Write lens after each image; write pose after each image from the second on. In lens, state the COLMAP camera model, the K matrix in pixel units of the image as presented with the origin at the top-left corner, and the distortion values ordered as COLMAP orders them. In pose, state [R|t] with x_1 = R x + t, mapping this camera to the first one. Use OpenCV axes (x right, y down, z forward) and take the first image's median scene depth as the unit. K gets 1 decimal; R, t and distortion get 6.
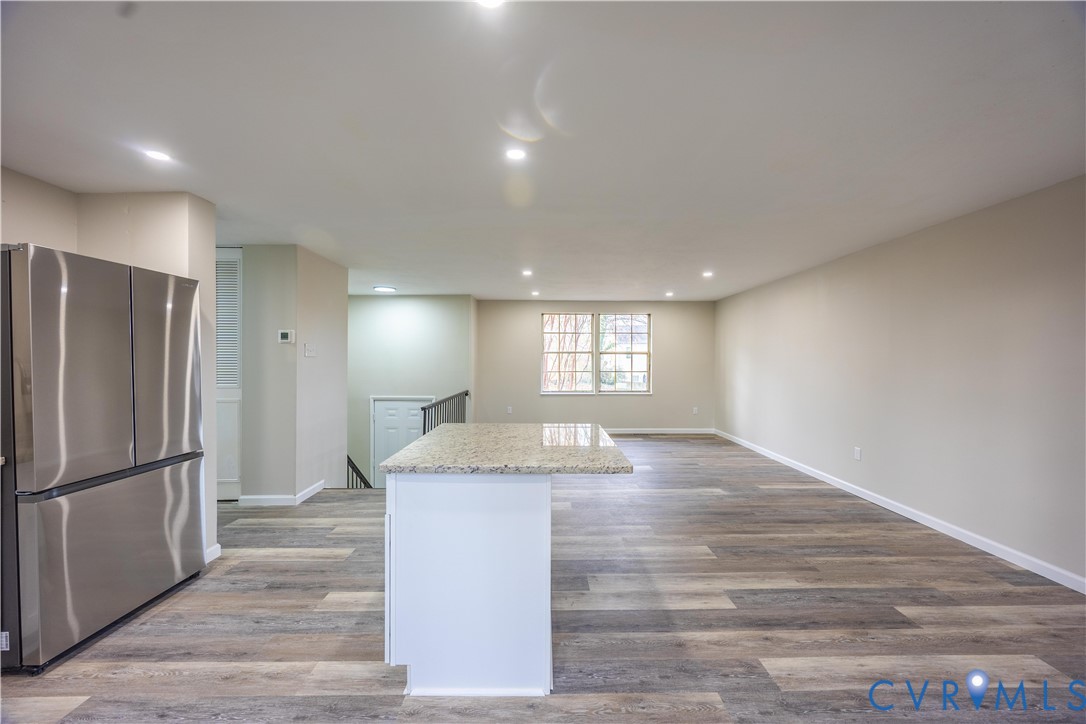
lens RADIAL K [[411.7, 0, 543.5], [0, 411.7, 365.4], [0, 0, 1]] dist [-0.002682, -0.000251]
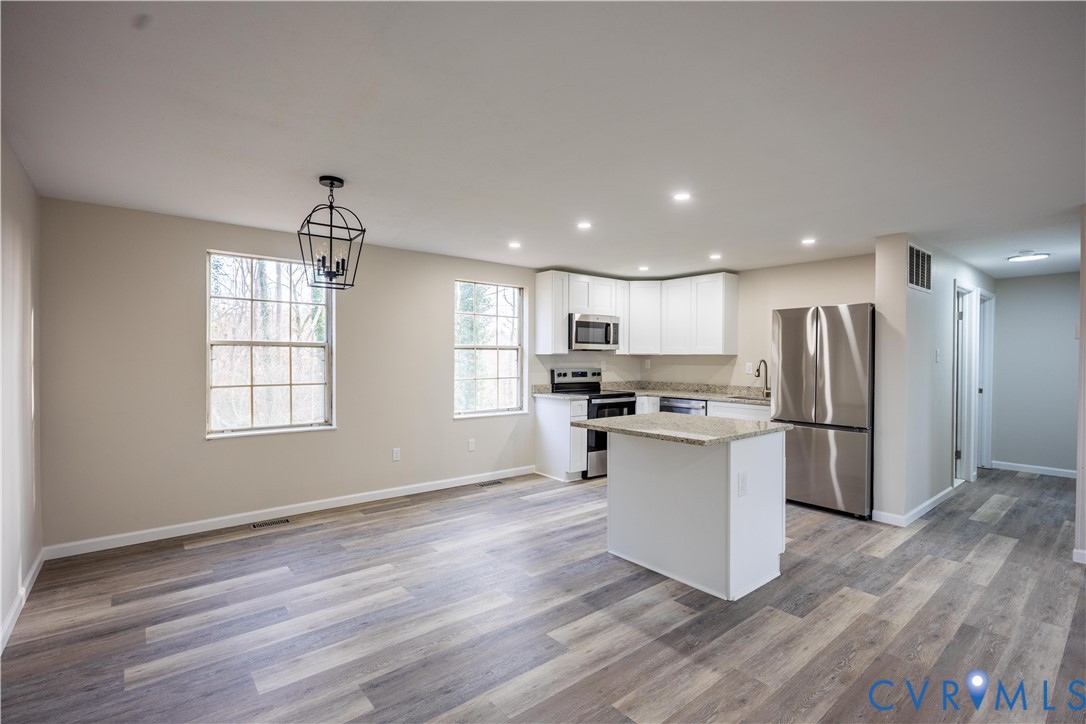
lens RADIAL K [[504.3, 0, 545.3], [0, 504.3, 359.6], [0, 0, 1]] dist [-0.007730, 0.000147]
pose [[-0.772685, -0.005006, -0.634770, 0.925422], [-0.015869, 0.999809, 0.011433, -0.018600], [0.634592, 0.018907, -0.772616, 1.447911]]
